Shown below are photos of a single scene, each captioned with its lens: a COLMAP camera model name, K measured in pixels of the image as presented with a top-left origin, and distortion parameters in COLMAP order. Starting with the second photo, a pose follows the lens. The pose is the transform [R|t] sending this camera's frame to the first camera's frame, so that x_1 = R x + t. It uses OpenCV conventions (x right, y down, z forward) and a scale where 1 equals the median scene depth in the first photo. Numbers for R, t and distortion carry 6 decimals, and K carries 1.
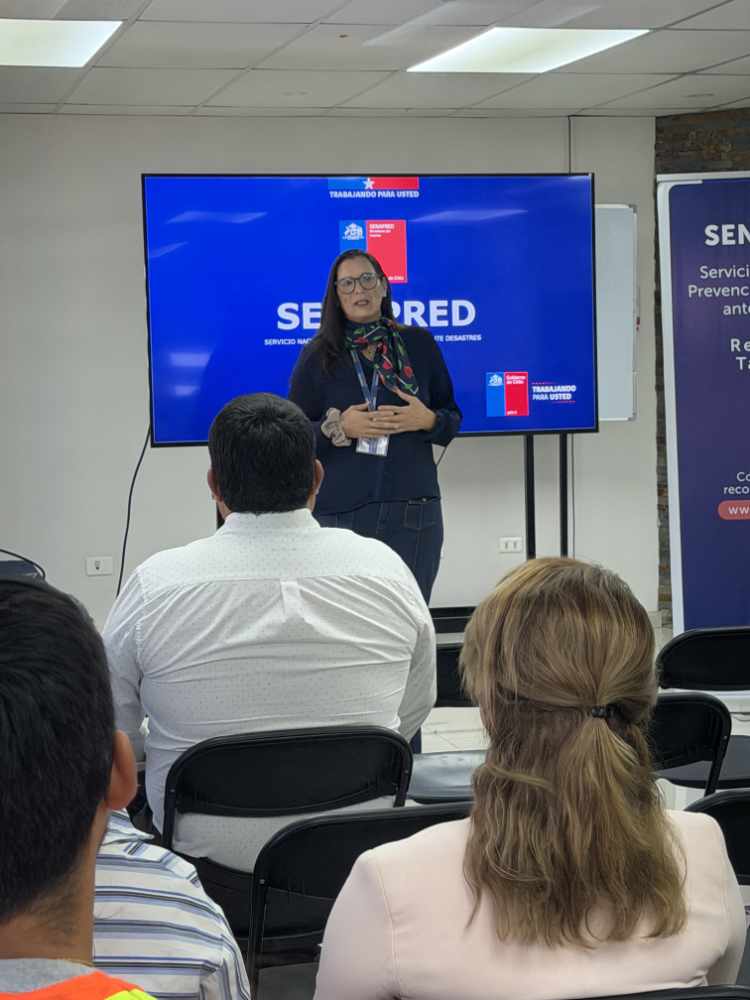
lens RADIAL K [[2094.3, 0, 432.1], [0, 2094.3, 499.1], [0, 0, 1]] dist [-0.034385, 2.950834]
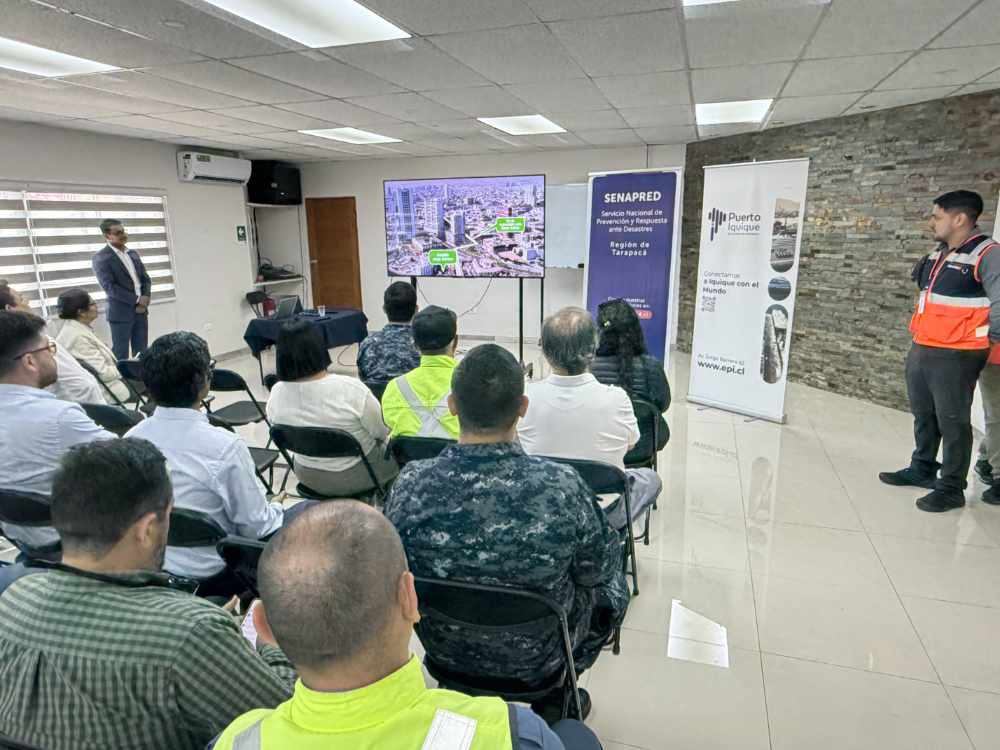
lens RADIAL K [[641.0, 0, 500.0], [0, 641.0, 375.0], [0, 0, 1]] dist [0.000907, 0.003894]
pose [[0.842689, 0.134707, -0.521276, 0.469074], [-0.046730, 0.982840, 0.178441, -0.054137], [0.536369, -0.126011, 0.834524, 0.304844]]
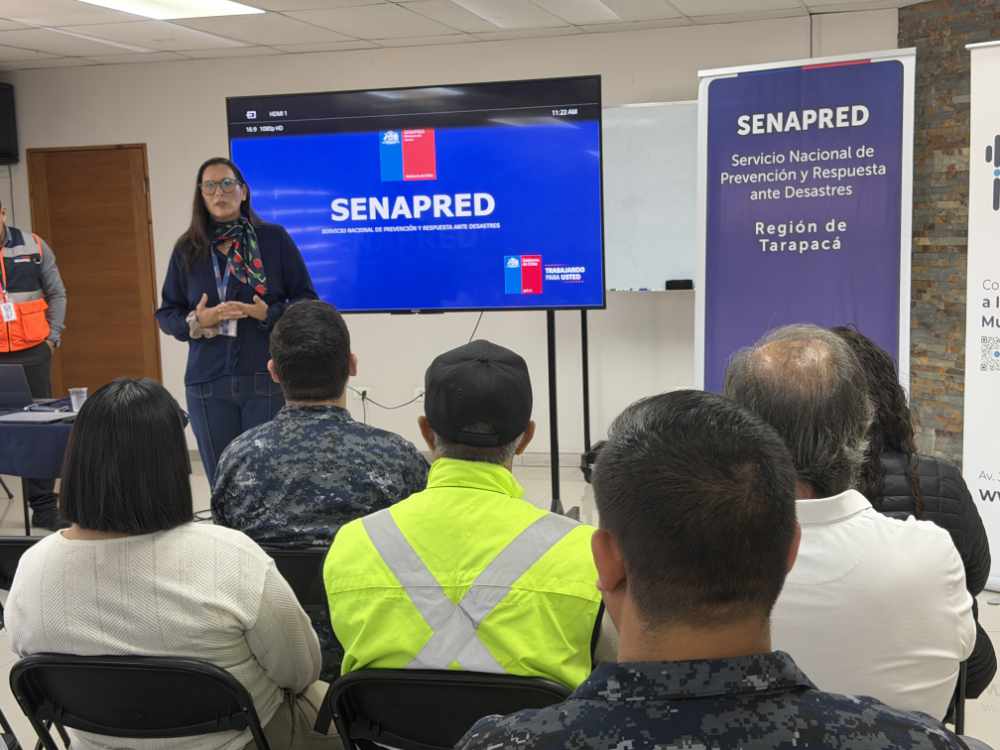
lens RADIAL K [[1434.9, 0, 500.0], [0, 1434.9, 375.0], [0, 0, 1]] dist [0.132106, -0.019493]
pose [[0.864694, 0.046167, -0.500172, 0.424621], [-0.021406, 0.998249, 0.055134, -0.038550], [0.501842, -0.036968, 0.864169, 0.311638]]
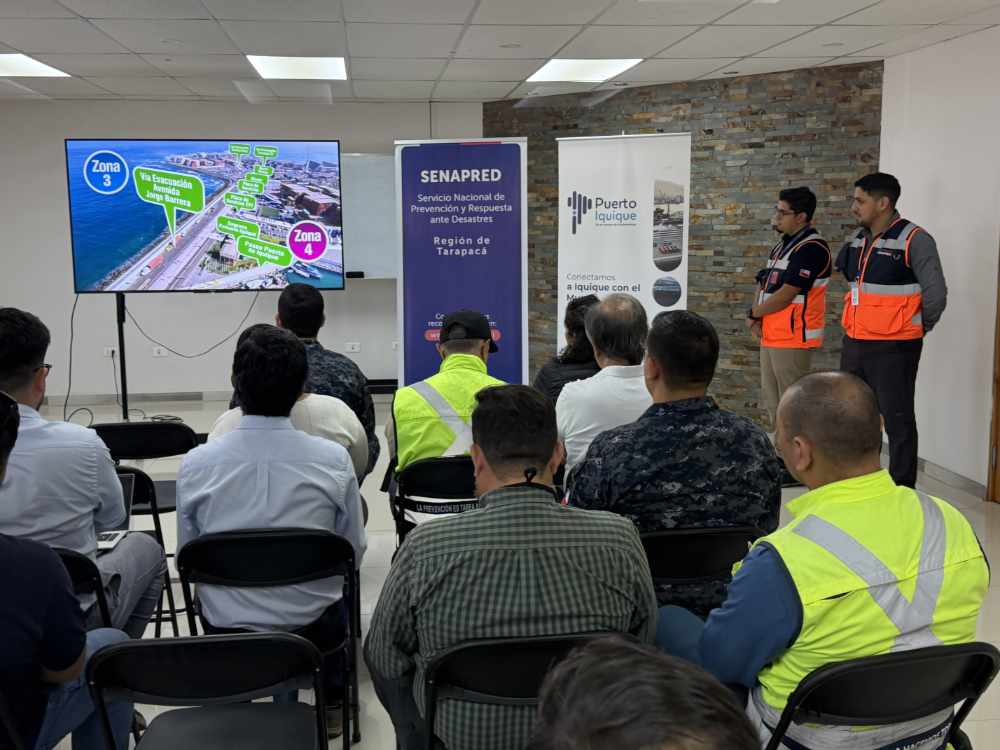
lens RADIAL K [[1118.4, 0, 505.7], [0, 1118.4, 374.1], [0, 0, 1]] dist [0.193293, -0.386750]
pose [[0.989804, 0.031810, -0.138842, 0.353973], [-0.022243, 0.997305, 0.069917, -0.030881], [0.140692, -0.066116, 0.987843, 0.081970]]
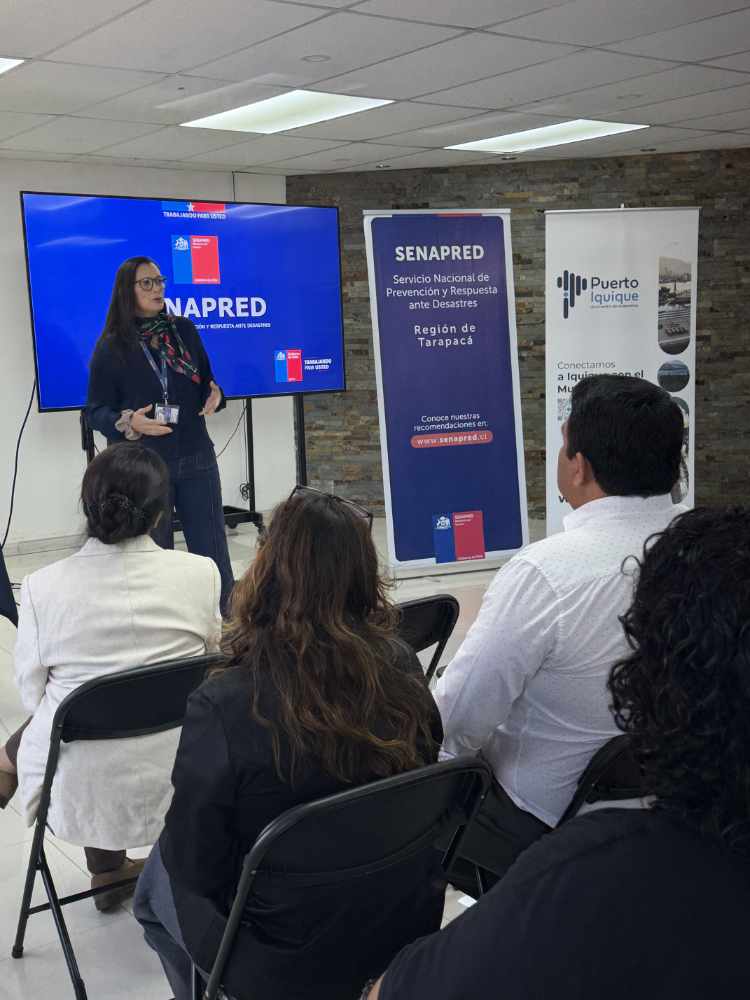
lens RADIAL K [[1155.5, 0, 375.0], [0, 1155.5, 500.0], [0, 0, 1]] dist [0.191479, -0.408155]
pose [[0.933879, -0.058770, 0.352726, -0.190063], [0.033812, 0.996495, 0.076512, -0.018353], [-0.355986, -0.059527, 0.932593, 0.252343]]
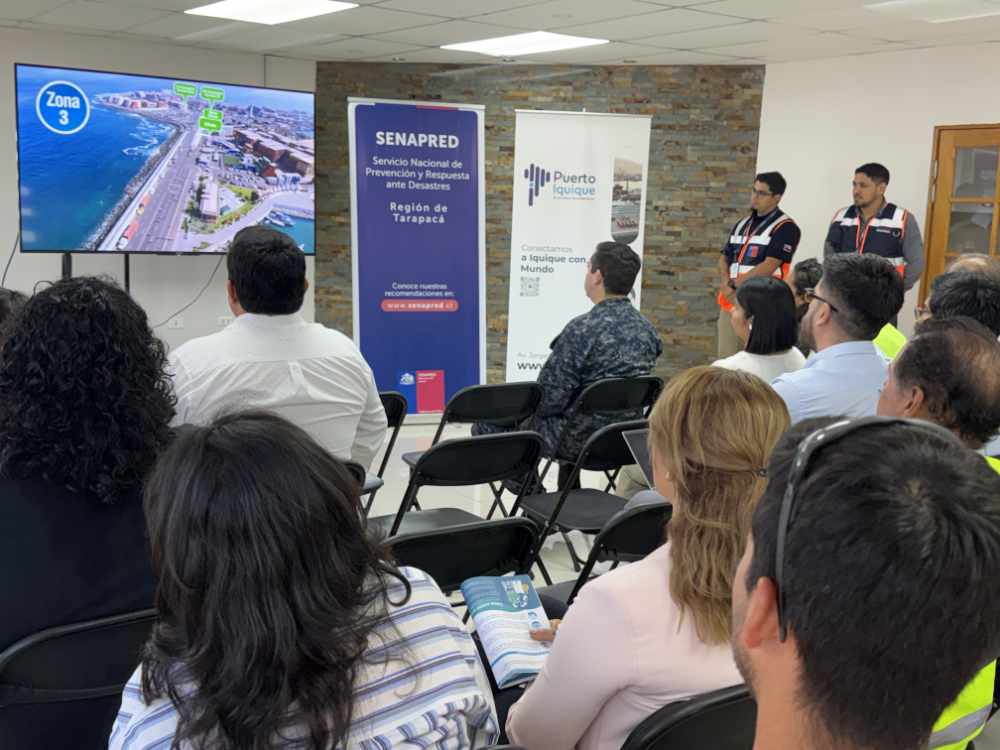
lens RADIAL K [[1155.5, 0, 501.8], [0, 1155.5, 389.2], [0, 0, 1]] dist [0.191479, -0.408155]
pose [[0.937746, 0.001256, 0.347320, -0.101890], [-0.030361, 0.996462, 0.078370, -0.003585], [-0.345993, -0.084036, 0.934466, 0.095293]]
